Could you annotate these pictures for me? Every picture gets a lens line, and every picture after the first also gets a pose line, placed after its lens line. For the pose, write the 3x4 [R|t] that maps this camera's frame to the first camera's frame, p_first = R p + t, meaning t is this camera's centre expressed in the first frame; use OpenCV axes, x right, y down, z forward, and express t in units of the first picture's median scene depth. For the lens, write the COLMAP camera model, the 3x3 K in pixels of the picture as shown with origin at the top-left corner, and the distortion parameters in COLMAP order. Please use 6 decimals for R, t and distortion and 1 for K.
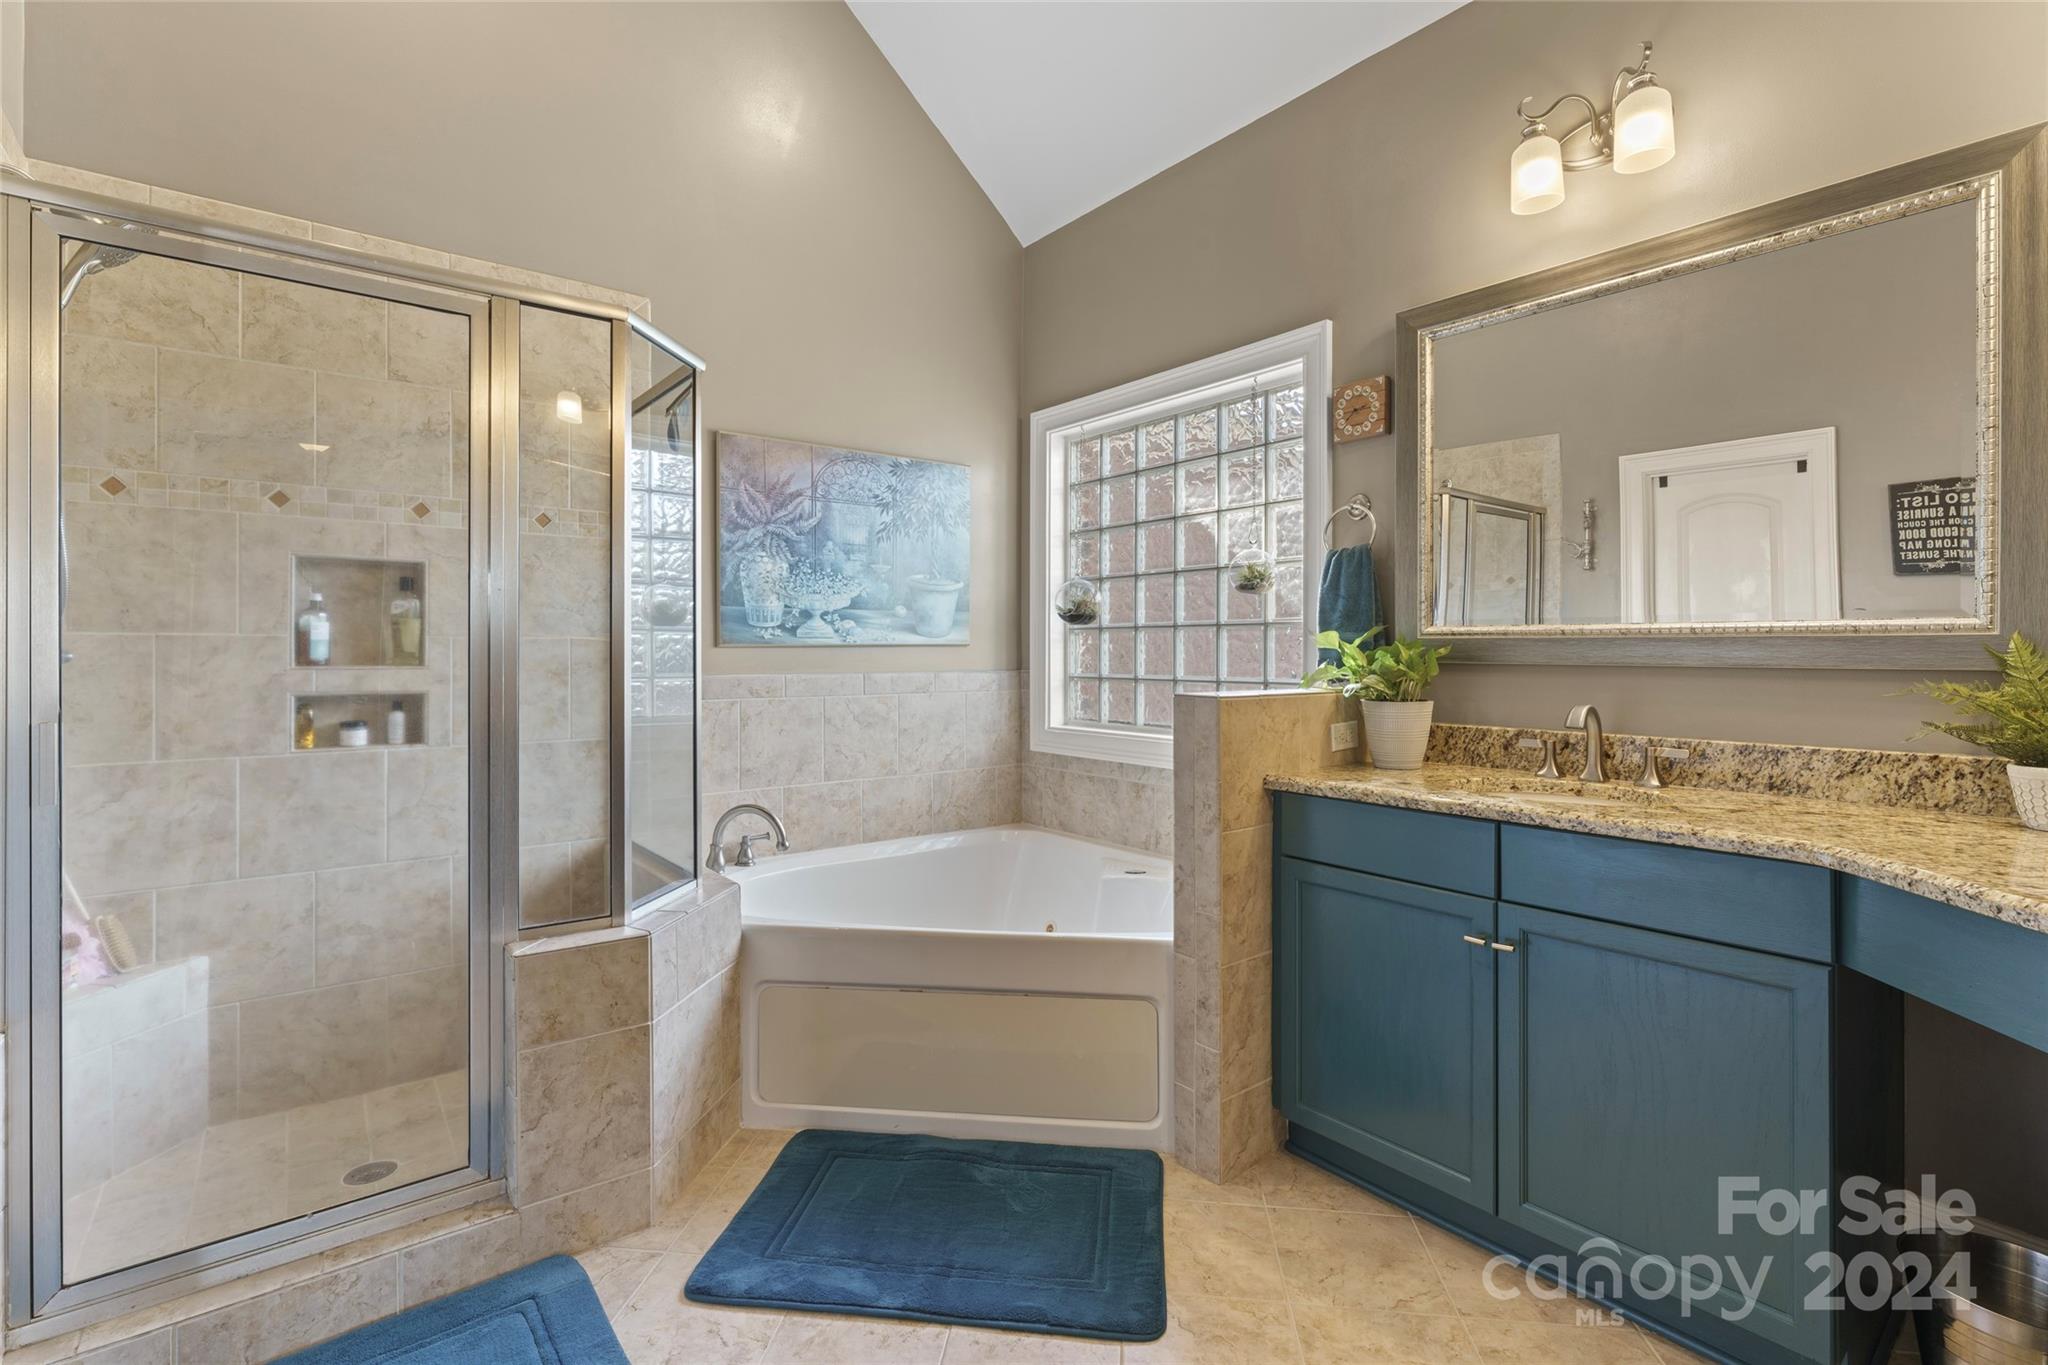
lens RADIAL K [[946.1, 0, 1025.6], [0, 946.1, 641.5], [0, 0, 1]] dist [-0.000475, 0.000113]
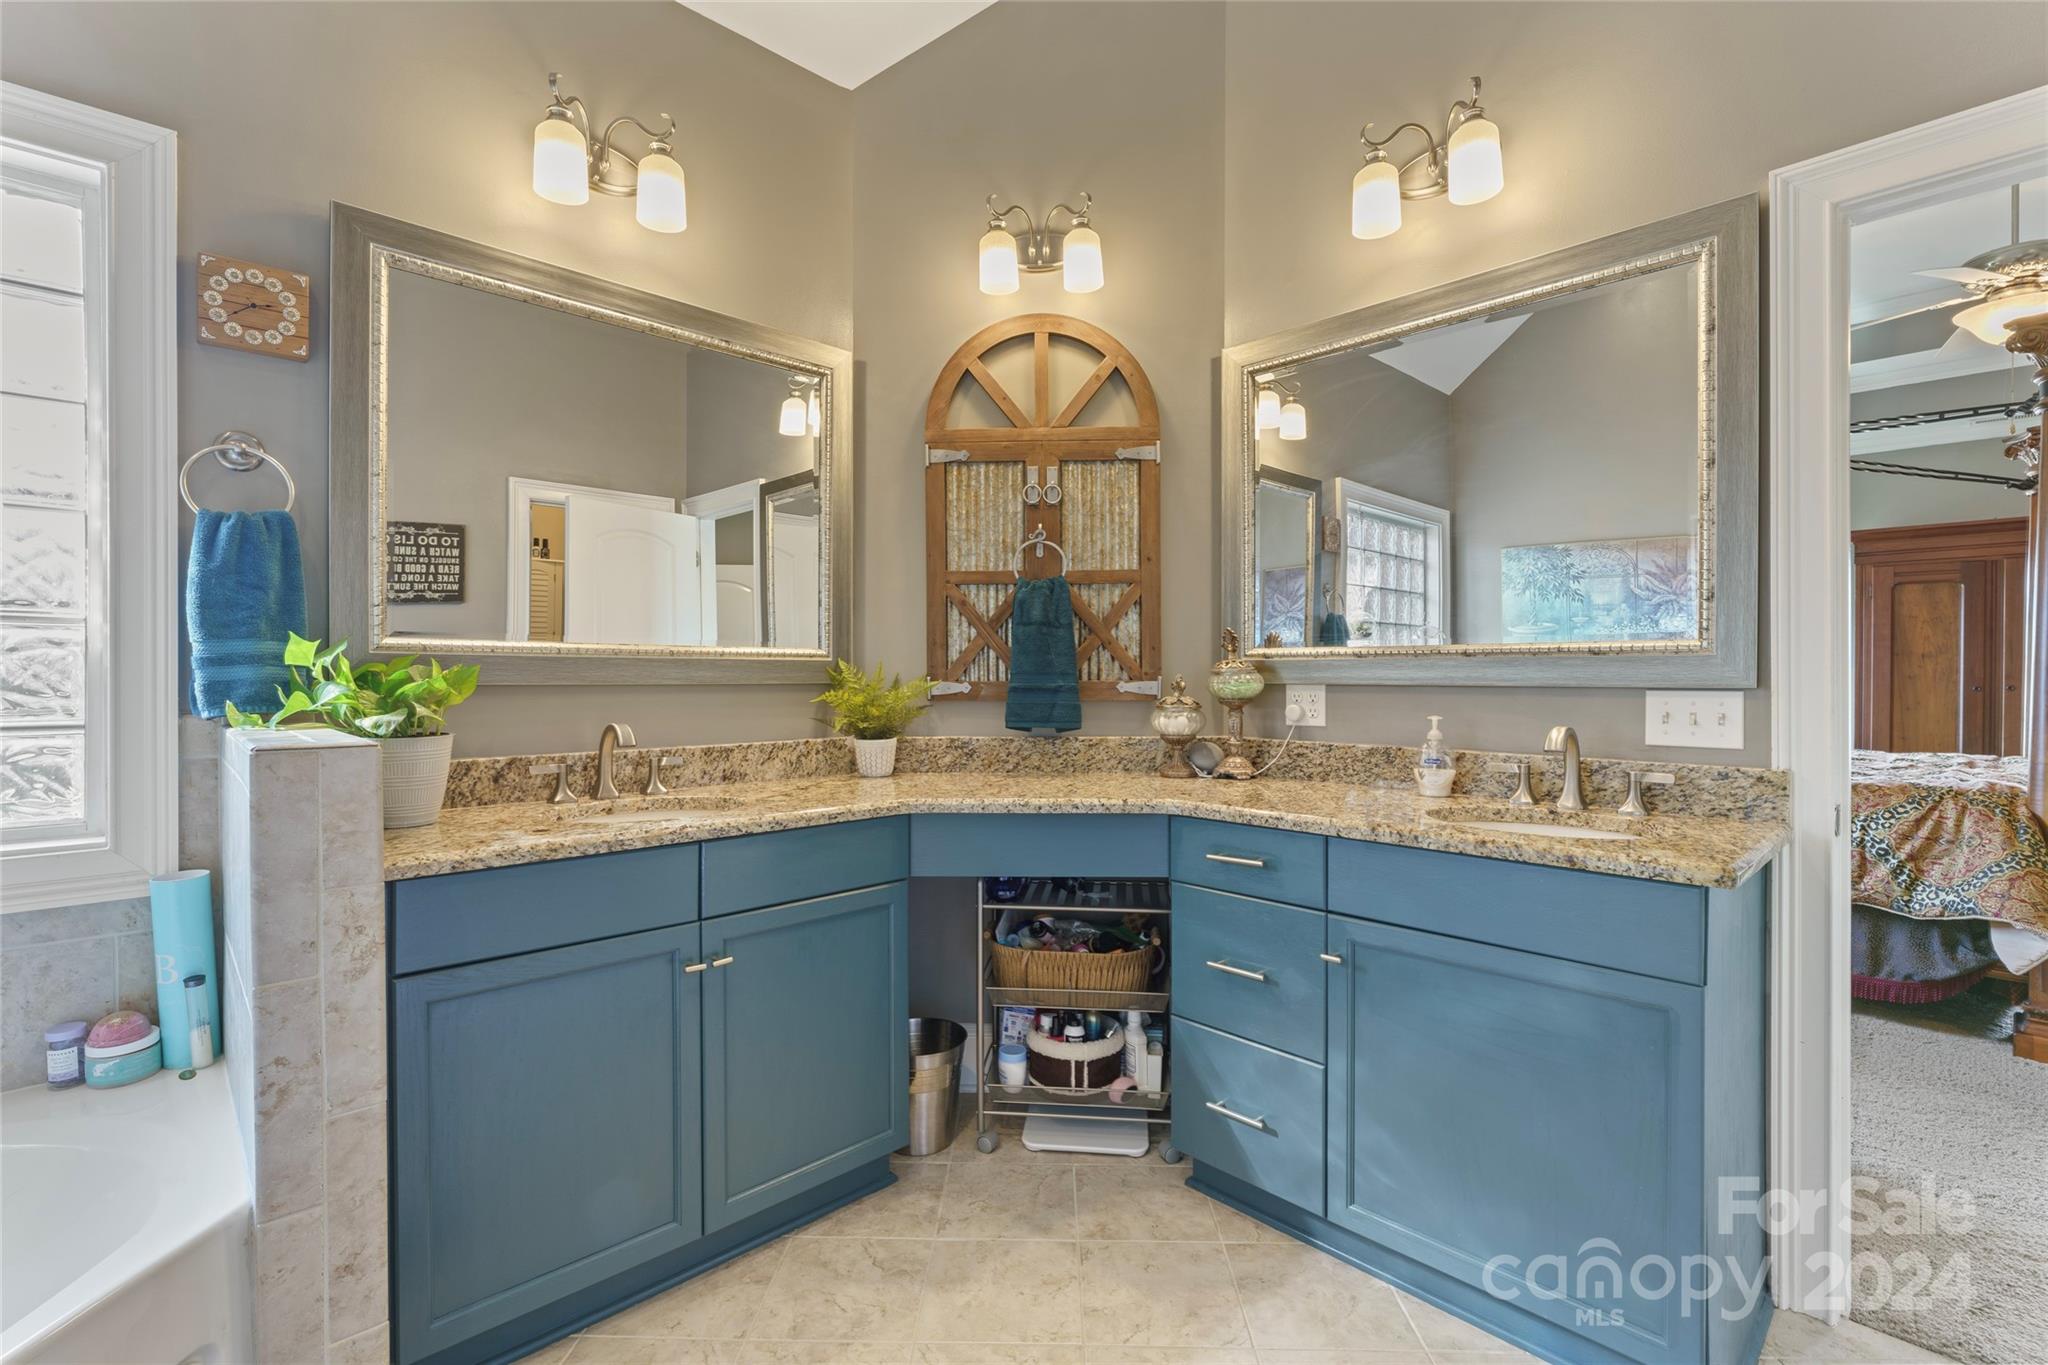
lens RADIAL K [[931.2, 0, 1020.0], [0, 931.2, 672.5], [0, 0, 1]] dist [-0.000773, -0.000303]
pose [[-0.104729, -0.000553, 0.994501, -0.376841], [-0.013404, 0.999910, -0.000855, 0.006025], [-0.994410, -0.013420, -0.104727, 0.563661]]
